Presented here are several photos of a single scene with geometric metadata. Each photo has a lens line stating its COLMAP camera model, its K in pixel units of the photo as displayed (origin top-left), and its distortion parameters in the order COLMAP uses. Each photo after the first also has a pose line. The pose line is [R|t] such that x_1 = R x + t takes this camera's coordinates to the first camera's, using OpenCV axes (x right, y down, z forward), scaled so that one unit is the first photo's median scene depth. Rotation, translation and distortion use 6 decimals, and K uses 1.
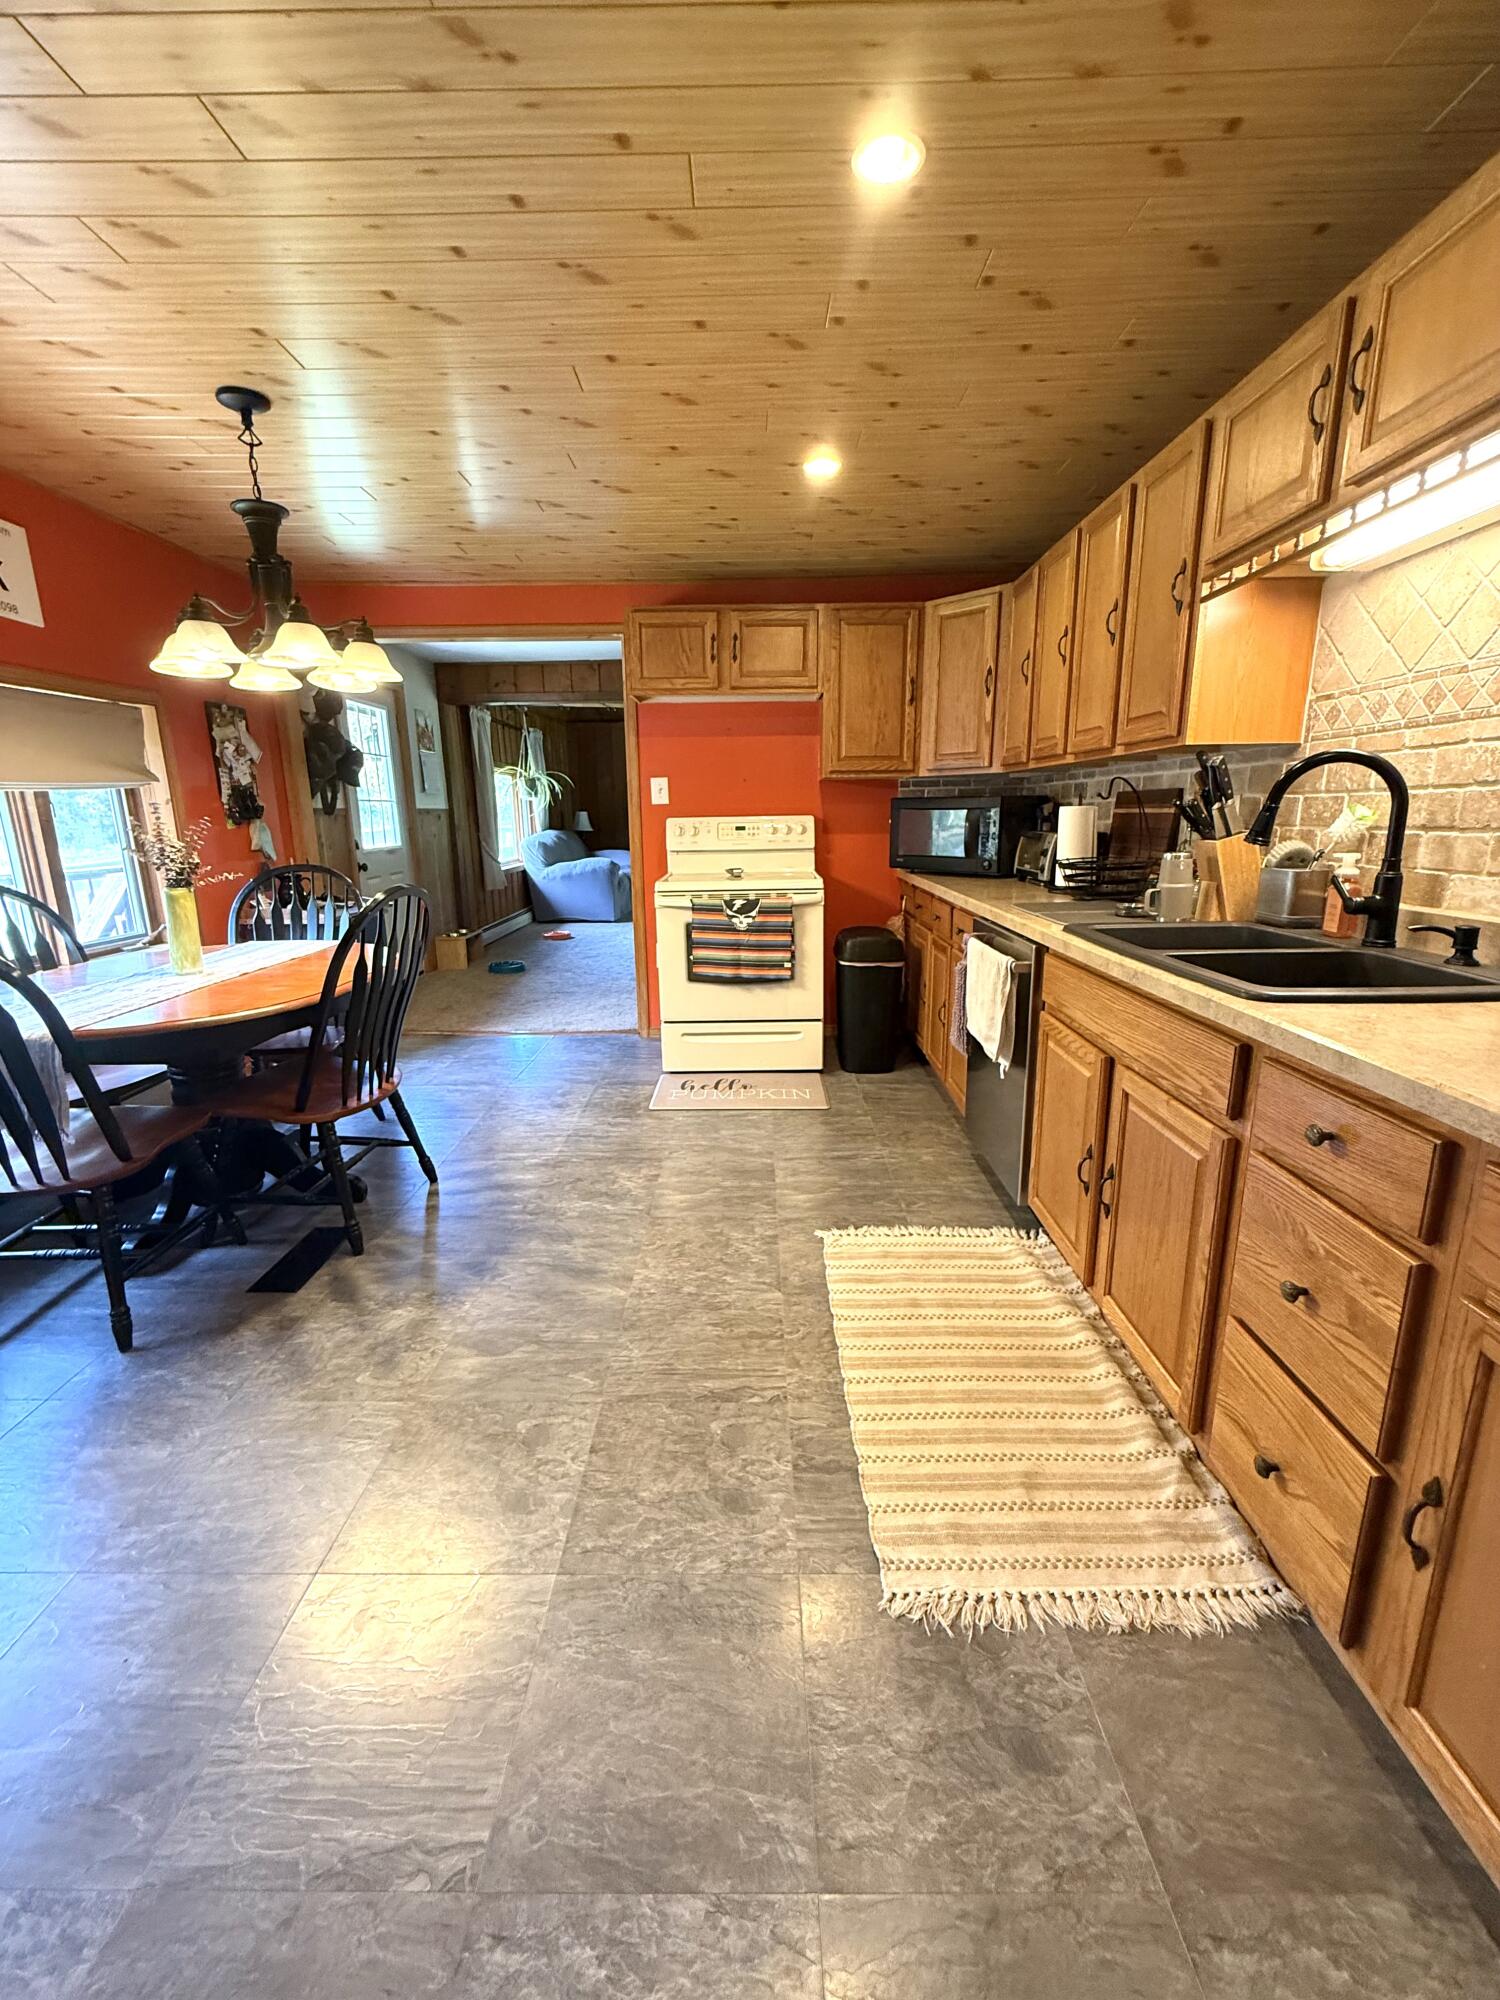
lens RADIAL K [[809.2, 0, 750.0], [0, 809.2, 1000.0], [0, 0, 1]] dist [-0.000703, -0.000100]
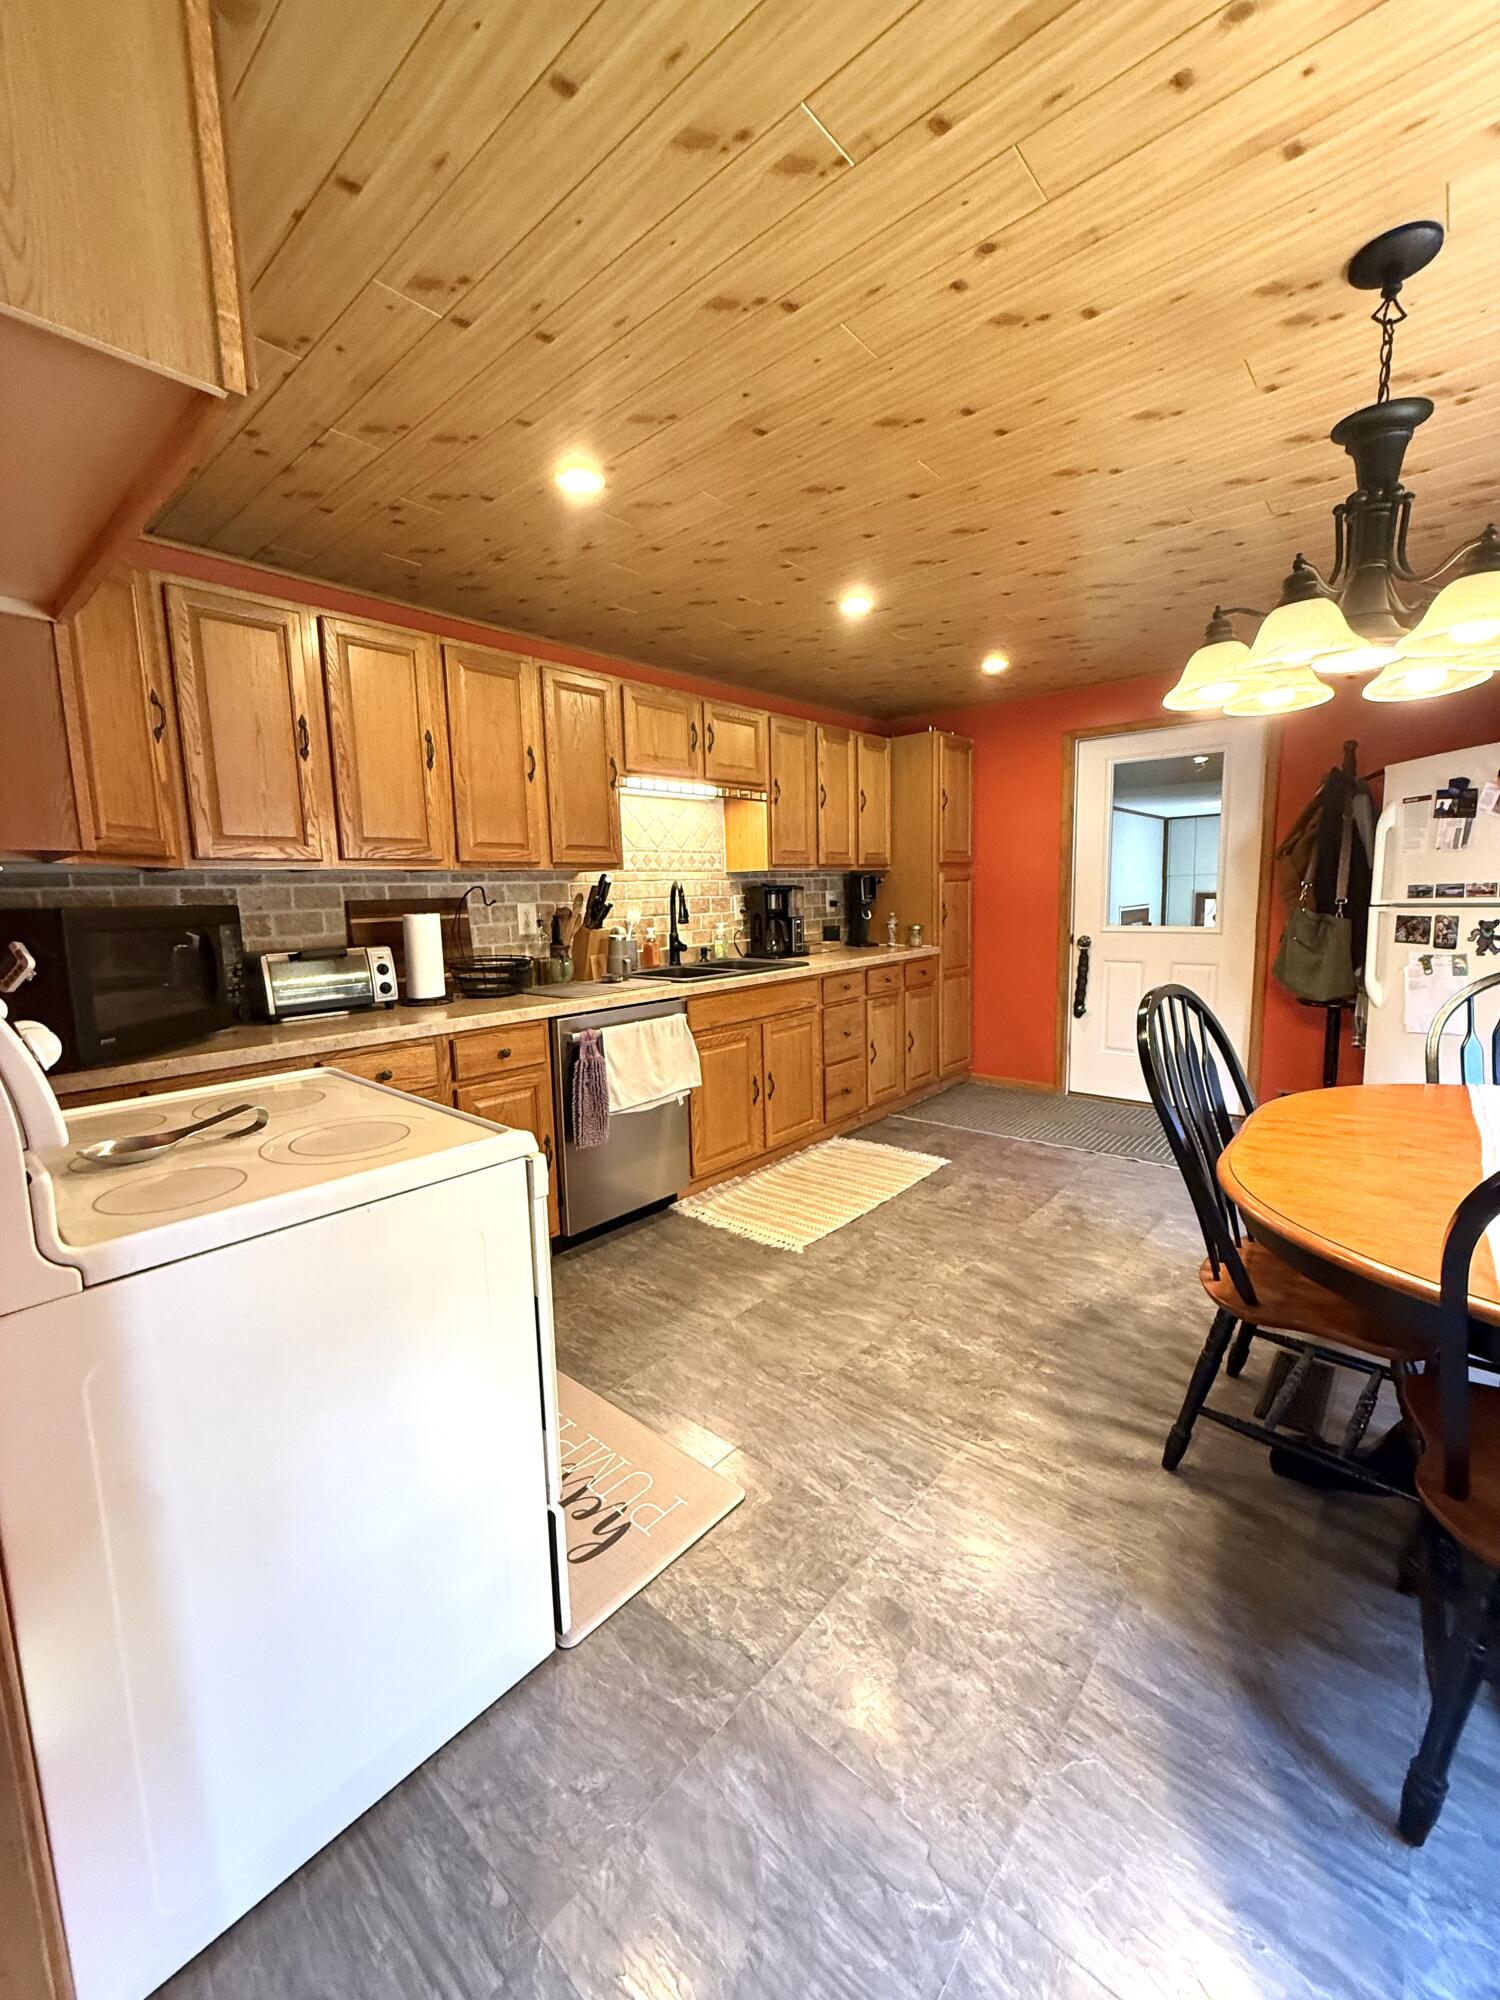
lens RADIAL K [[801.0, 0, 750.0], [0, 801.0, 1000.0], [0, 0, 1]] dist [0.000361, -0.000022]
pose [[-0.756338, -0.054087, 0.651942, -0.662386], [0.186720, 0.937271, 0.294379, -0.457751], [-0.626968, 0.344380, -0.698794, 1.890998]]
